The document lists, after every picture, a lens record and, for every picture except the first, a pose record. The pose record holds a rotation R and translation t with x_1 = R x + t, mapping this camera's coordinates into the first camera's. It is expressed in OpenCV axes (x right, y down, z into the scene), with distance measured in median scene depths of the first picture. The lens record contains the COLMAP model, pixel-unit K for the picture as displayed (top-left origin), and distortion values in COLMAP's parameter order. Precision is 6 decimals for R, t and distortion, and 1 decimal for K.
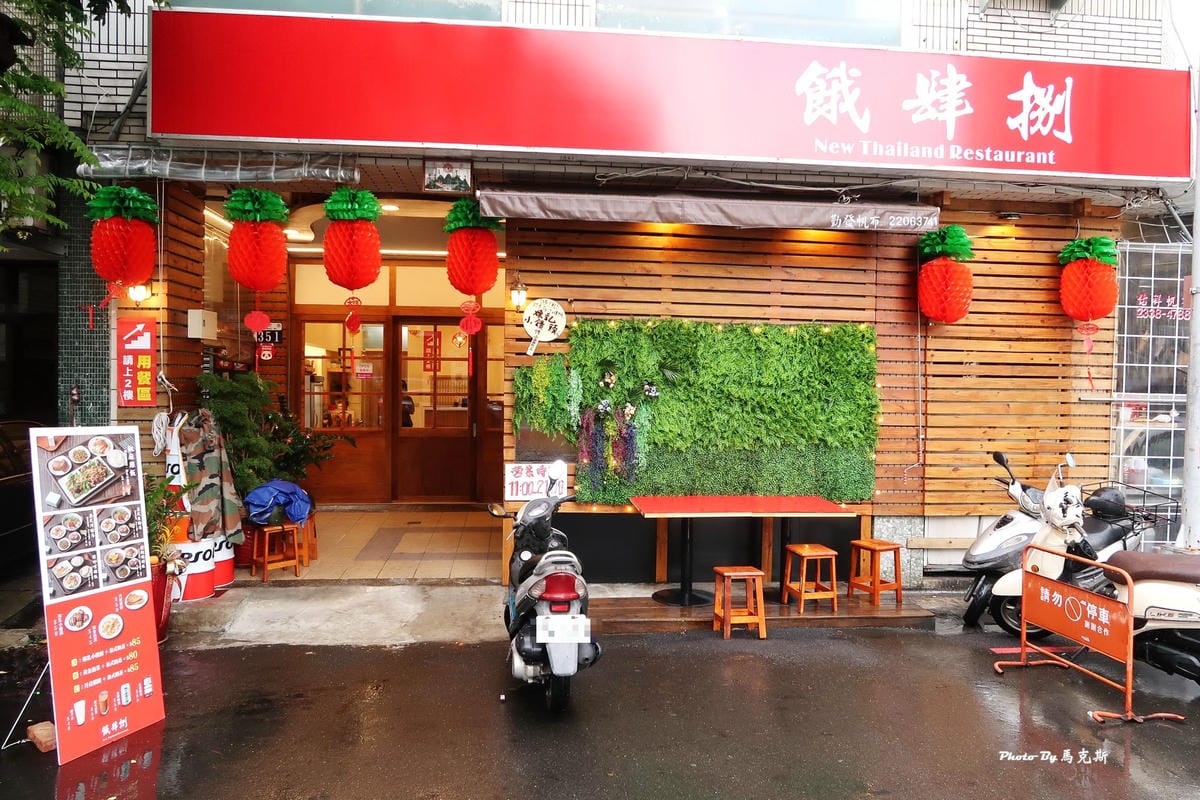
lens RADIAL K [[847.1, 0, 604.2], [0, 847.1, 406.8], [0, 0, 1]] dist [-0.049767, 0.024283]
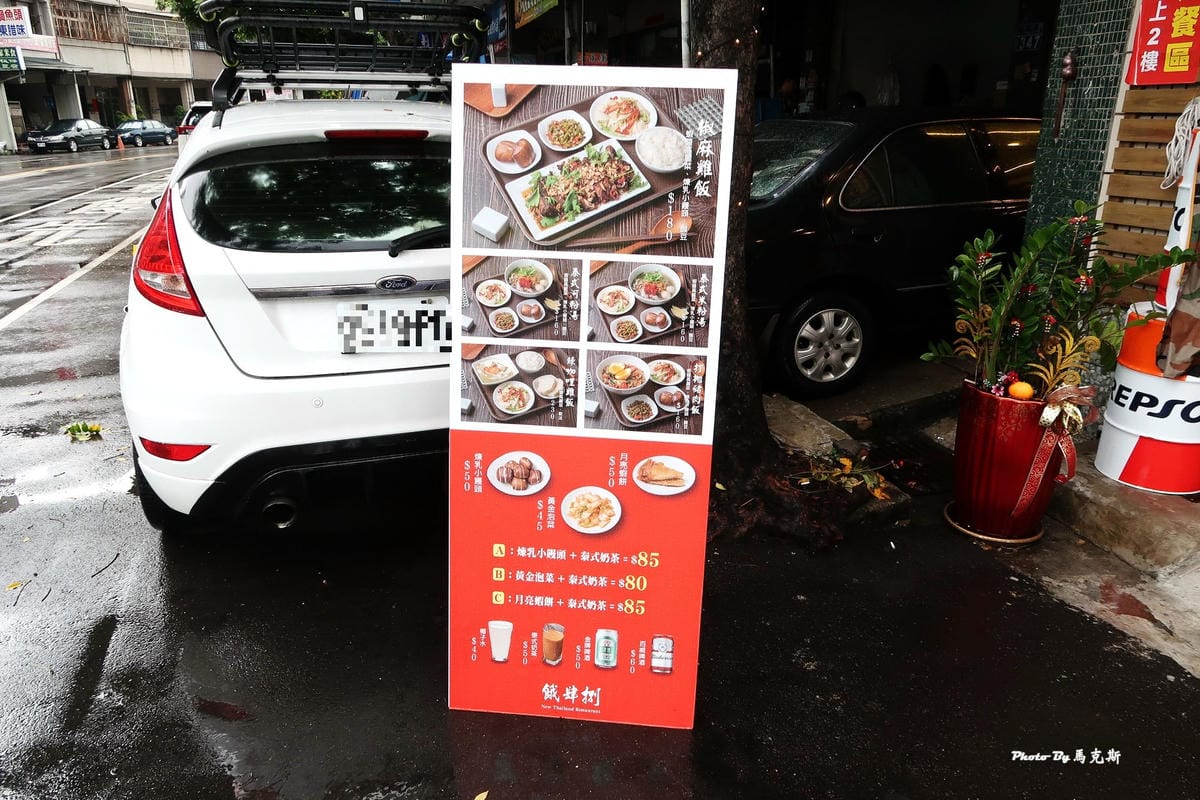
lens RADIAL K [[847.1, 0, 599.2], [0, 847.1, 400.9], [0, 0, 1]] dist [-0.049767, 0.024283]
pose [[0.184916, 0.310463, -0.932426, -0.092572], [-0.024132, 0.949937, 0.311508, 0.030776], [0.982458, -0.035101, 0.183150, 0.535379]]
